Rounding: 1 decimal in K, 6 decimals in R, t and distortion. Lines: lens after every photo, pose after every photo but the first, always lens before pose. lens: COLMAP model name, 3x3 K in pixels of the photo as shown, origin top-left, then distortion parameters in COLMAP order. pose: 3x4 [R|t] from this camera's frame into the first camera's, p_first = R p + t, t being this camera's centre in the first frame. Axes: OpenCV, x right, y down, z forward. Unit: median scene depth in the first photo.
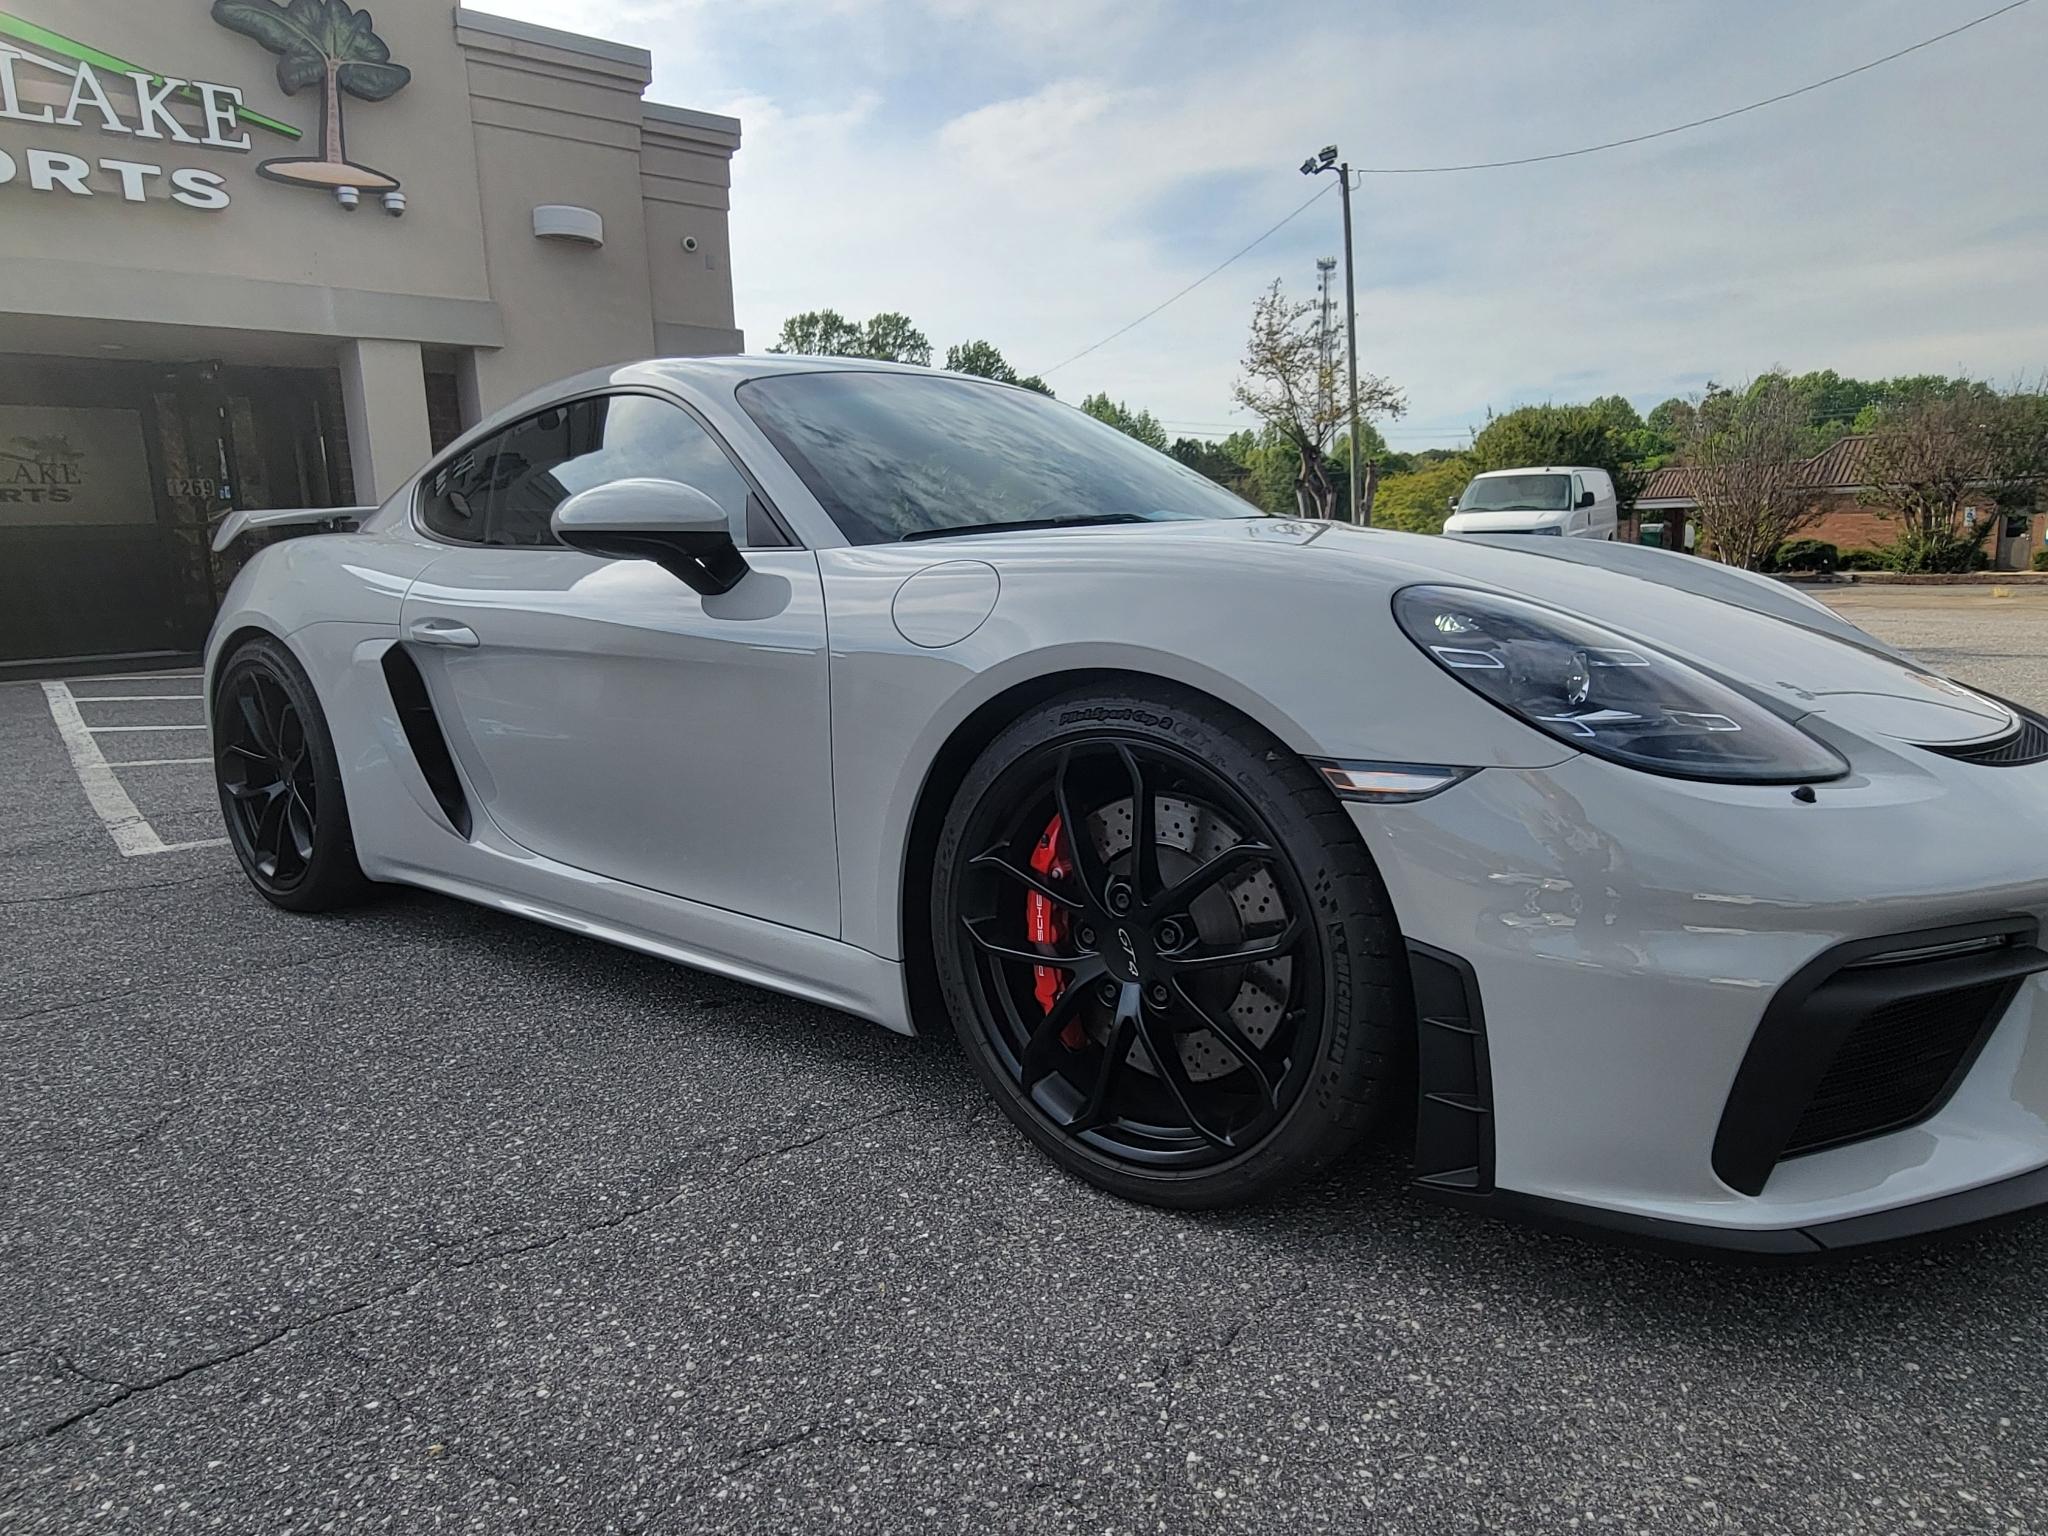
lens RADIAL K [[1274.5, 0, 1033.3], [0, 1274.5, 769.9], [0, 0, 1]] dist [0.001234, -0.001854]
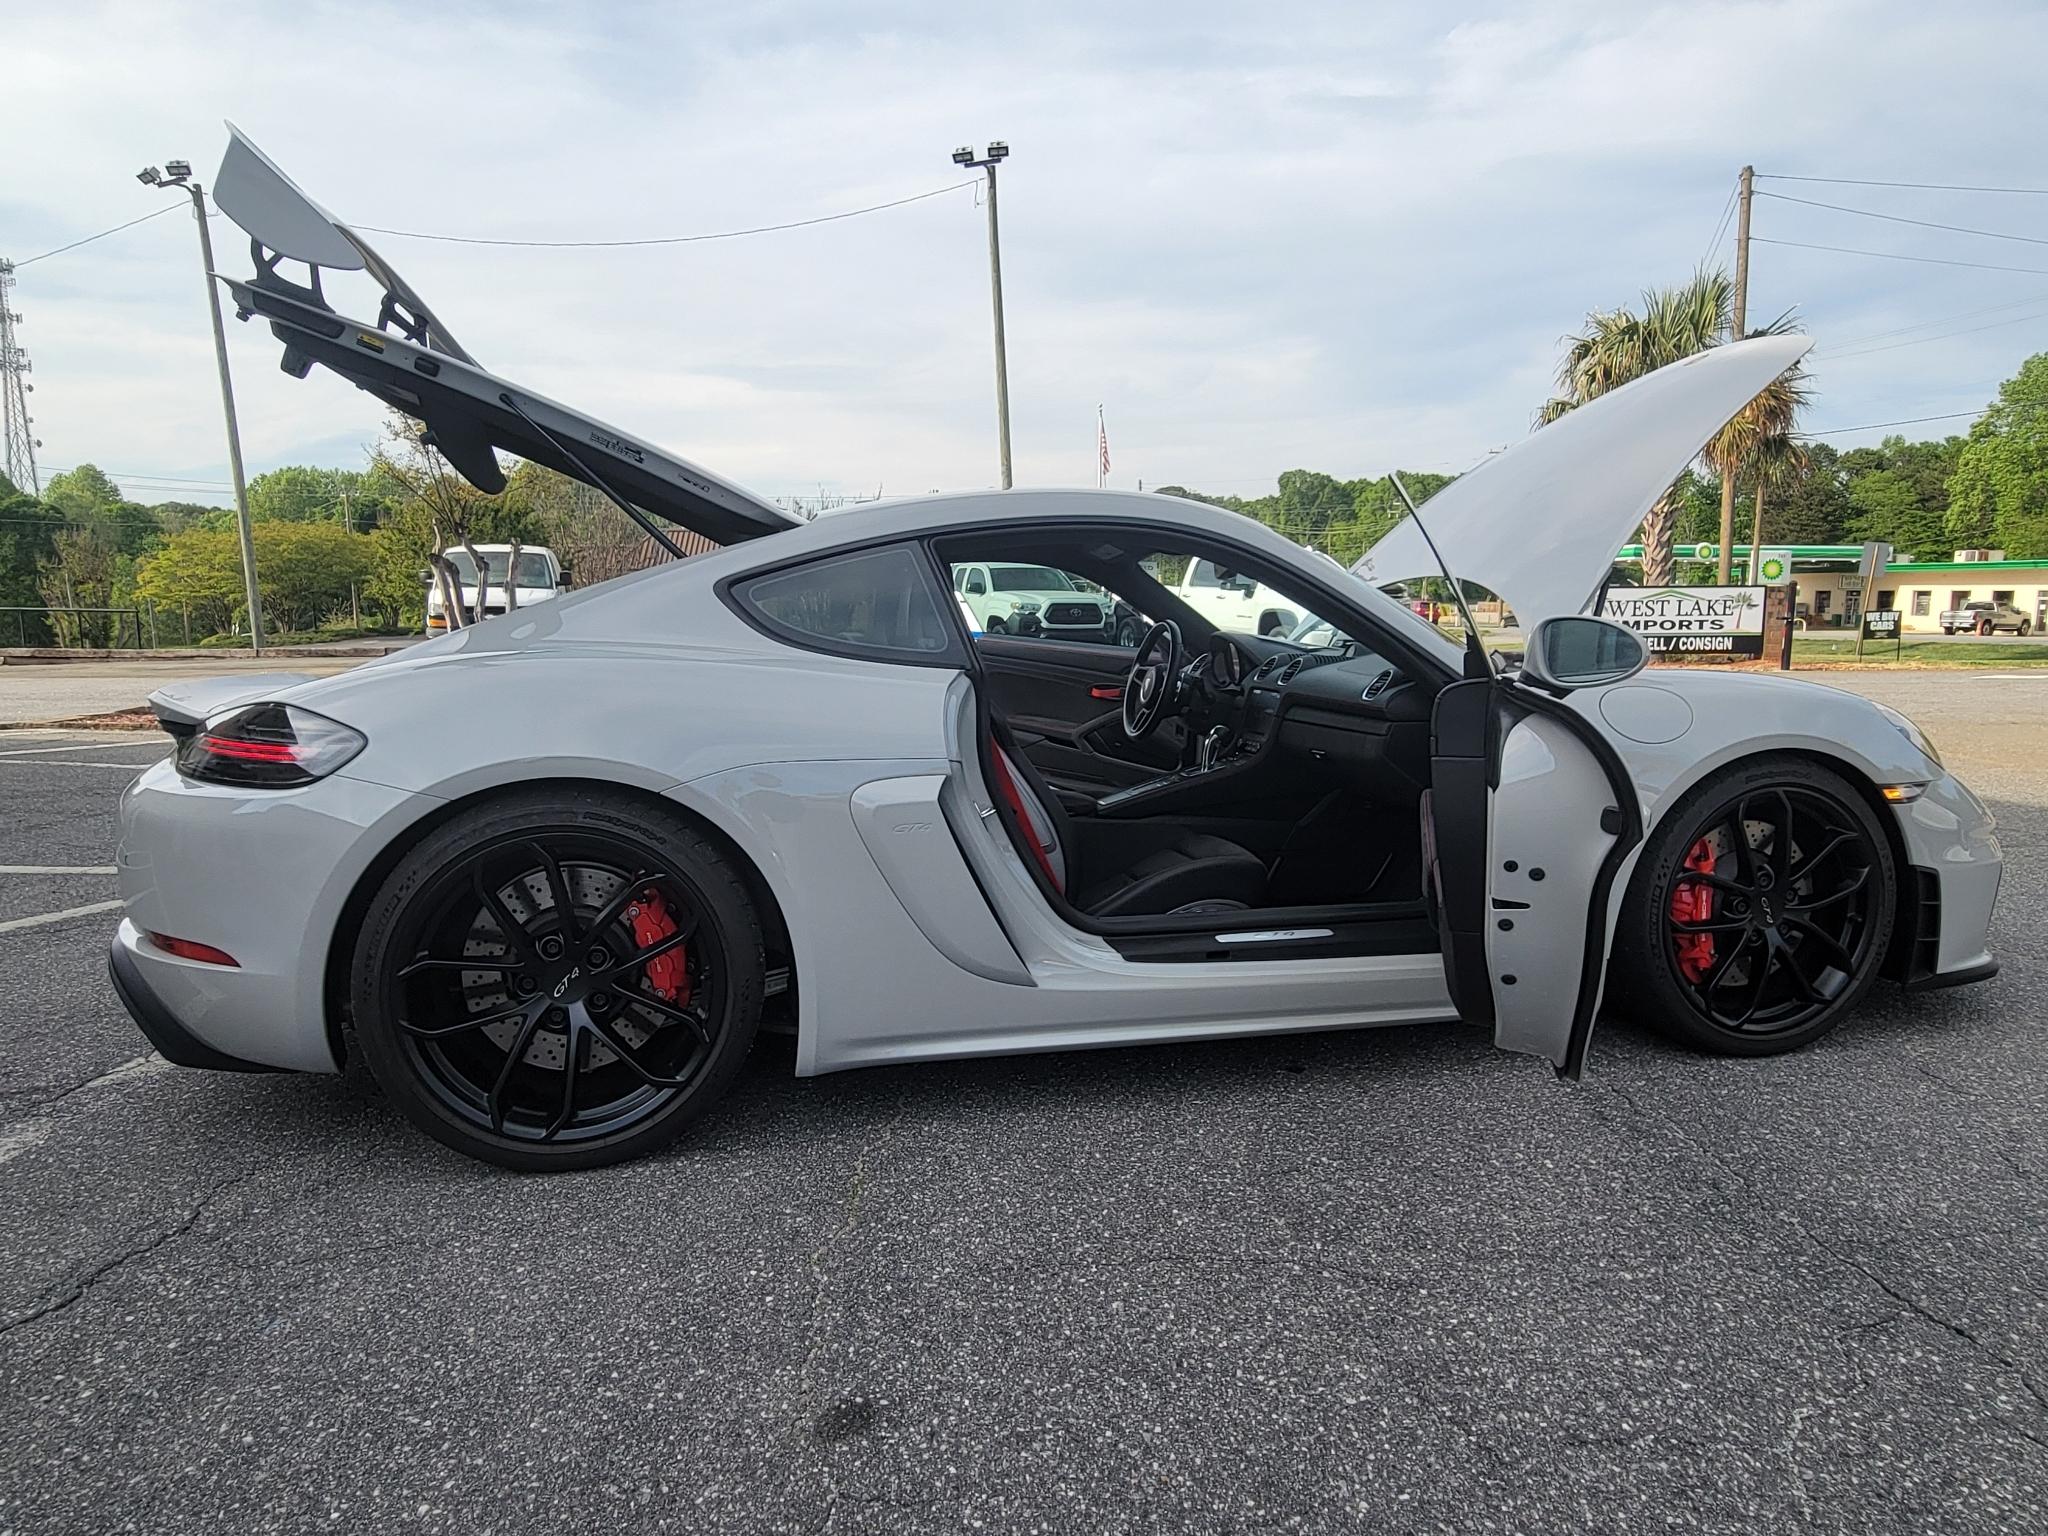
lens RADIAL K [[1274.5, 0, 1032.7], [0, 1274.5, 770.8], [0, 0, 1]] dist [0.001234, -0.001854]
pose [[0.630366, -0.075625, 0.772605, -0.878050], [0.116125, 0.993232, 0.002475, -0.077467], [-0.767563, 0.088159, 0.634882, 0.301990]]
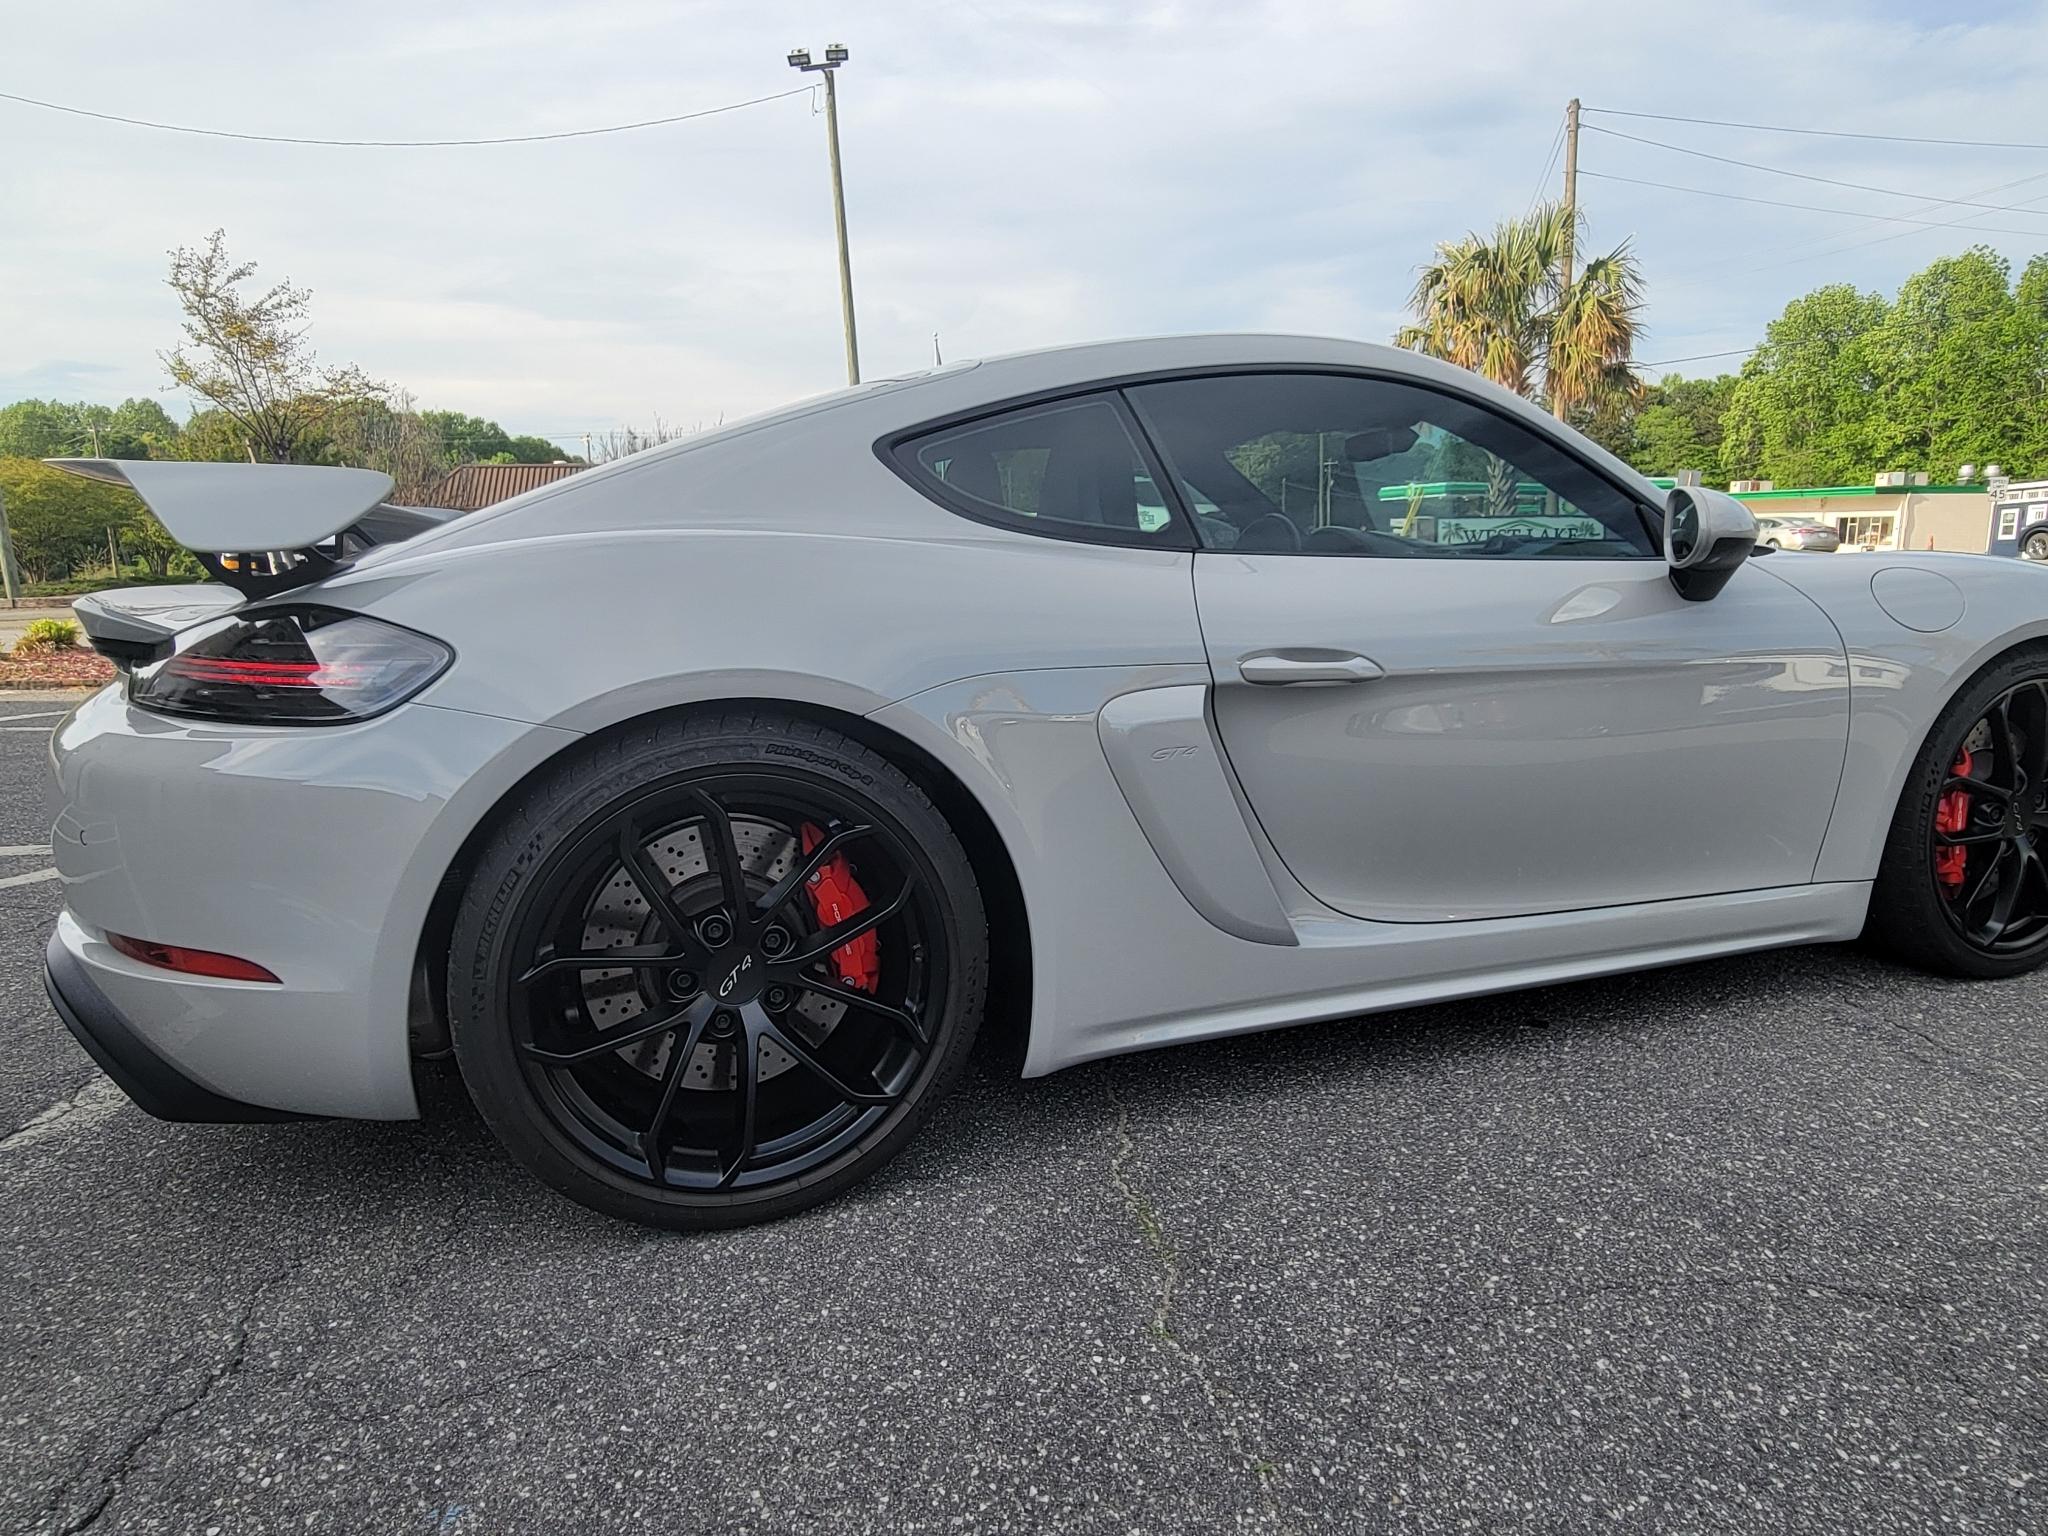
lens RADIAL K [[1274.5, 0, 1031.5], [0, 1274.5, 770.1], [0, 0, 1]] dist [0.001234, -0.001854]
pose [[0.519850, -0.131707, 0.844043, -0.872382], [0.143474, 0.987469, 0.065721, -0.088851], [-0.842123, 0.086933, 0.532232, 0.550487]]
